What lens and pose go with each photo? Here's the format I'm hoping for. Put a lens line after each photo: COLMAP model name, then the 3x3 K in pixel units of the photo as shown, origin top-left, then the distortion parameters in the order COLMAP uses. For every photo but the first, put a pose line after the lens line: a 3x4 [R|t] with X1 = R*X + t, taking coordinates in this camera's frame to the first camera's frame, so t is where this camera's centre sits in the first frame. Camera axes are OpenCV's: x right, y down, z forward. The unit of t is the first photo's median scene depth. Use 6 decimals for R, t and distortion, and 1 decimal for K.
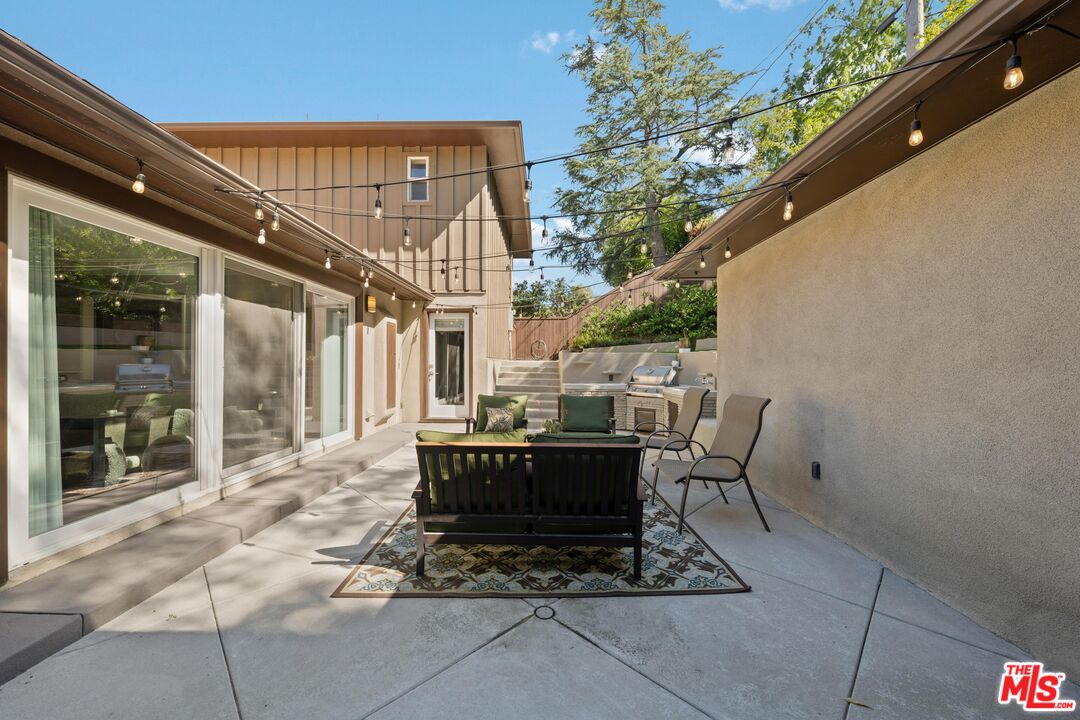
lens RADIAL K [[369.4, 0, 538.5], [0, 369.4, 364.9], [0, 0, 1]] dist [0.000398, 0.000031]
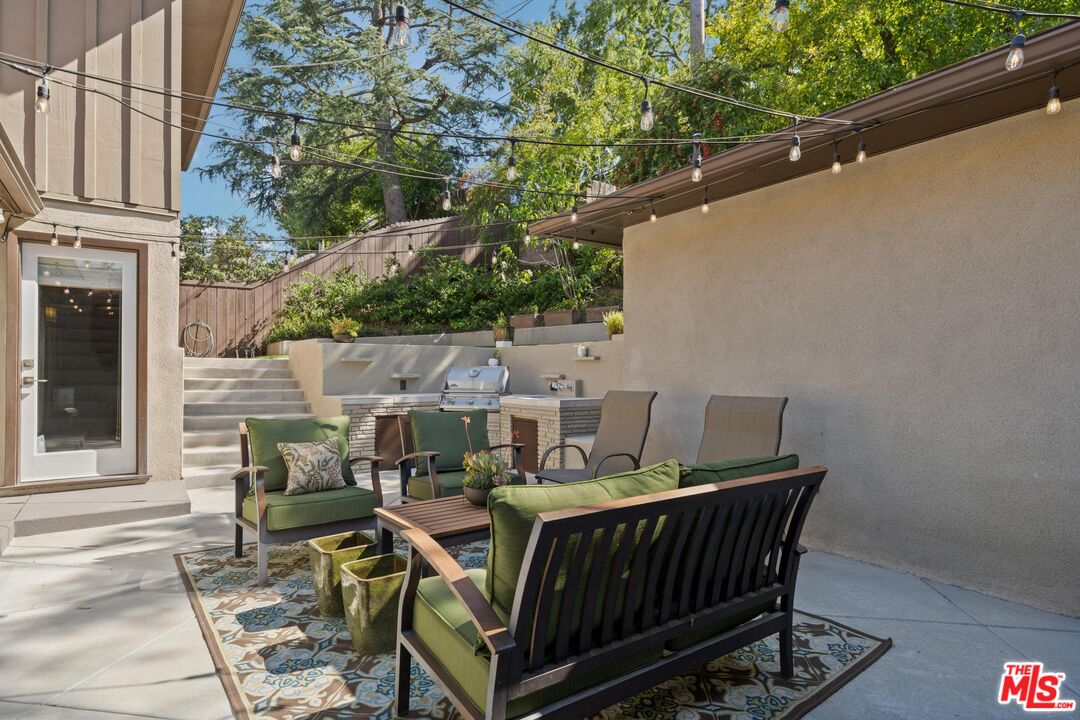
lens RADIAL K [[552.5, 0, 528.2], [0, 552.5, 363.7], [0, 0, 1]] dist [0.004430, 0.000250]
pose [[0.819364, 0.006053, 0.573241, -0.183953], [0.001372, 0.999921, -0.012520, 0.012063], [-0.573272, 0.011045, 0.819291, 0.127632]]
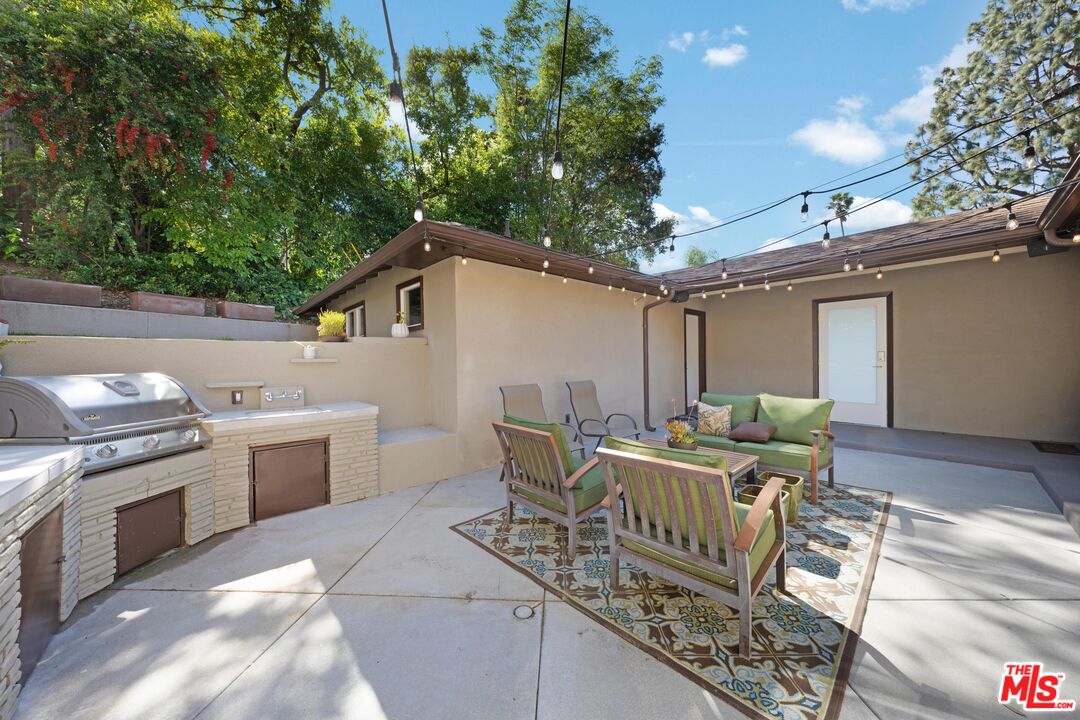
lens RADIAL K [[369.4, 0, 539.1], [0, 369.4, 363.6], [0, 0, 1]] dist [0.000398, 0.000031]
pose [[-0.655285, -0.000406, 0.755382, -0.200363], [0.010483, 0.999899, 0.009631, -0.005078], [-0.755309, 0.014230, -0.655214, 0.951911]]
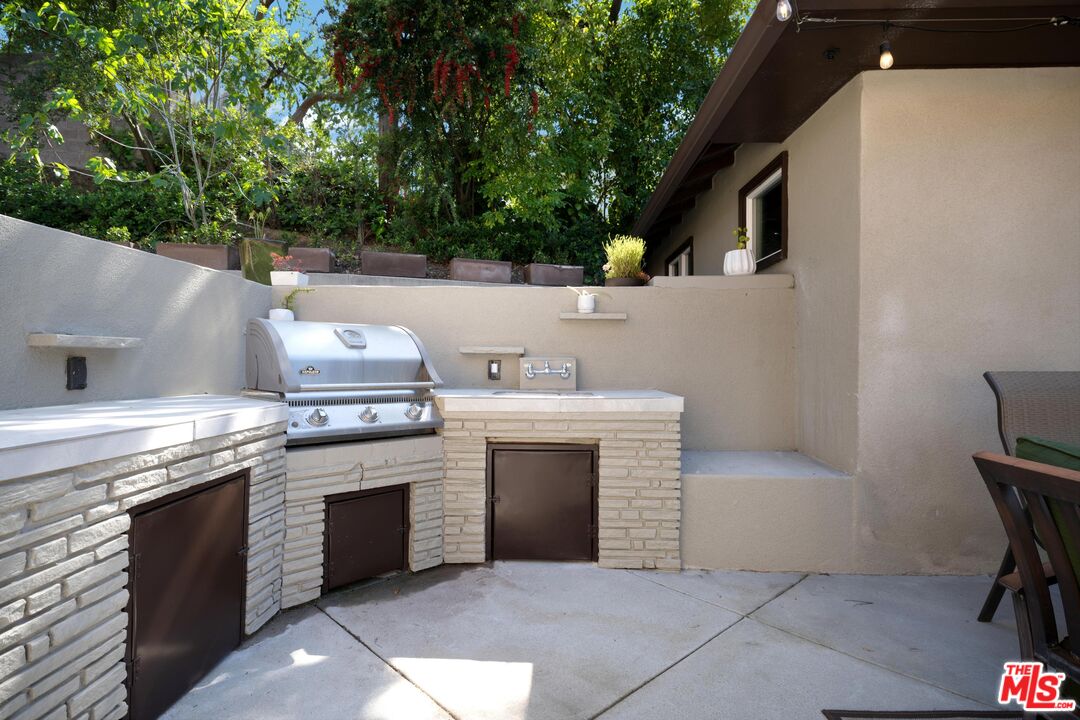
lens RADIAL K [[545.2, 0, 538.7], [0, 545.2, 361.8], [0, 0, 1]] dist [0.002104, 0.000092]
pose [[0.041732, -0.004662, 0.999118, -0.061259], [-0.007927, 0.999956, 0.004997, 0.030118], [-0.999097, -0.008128, 0.041693, 0.873555]]
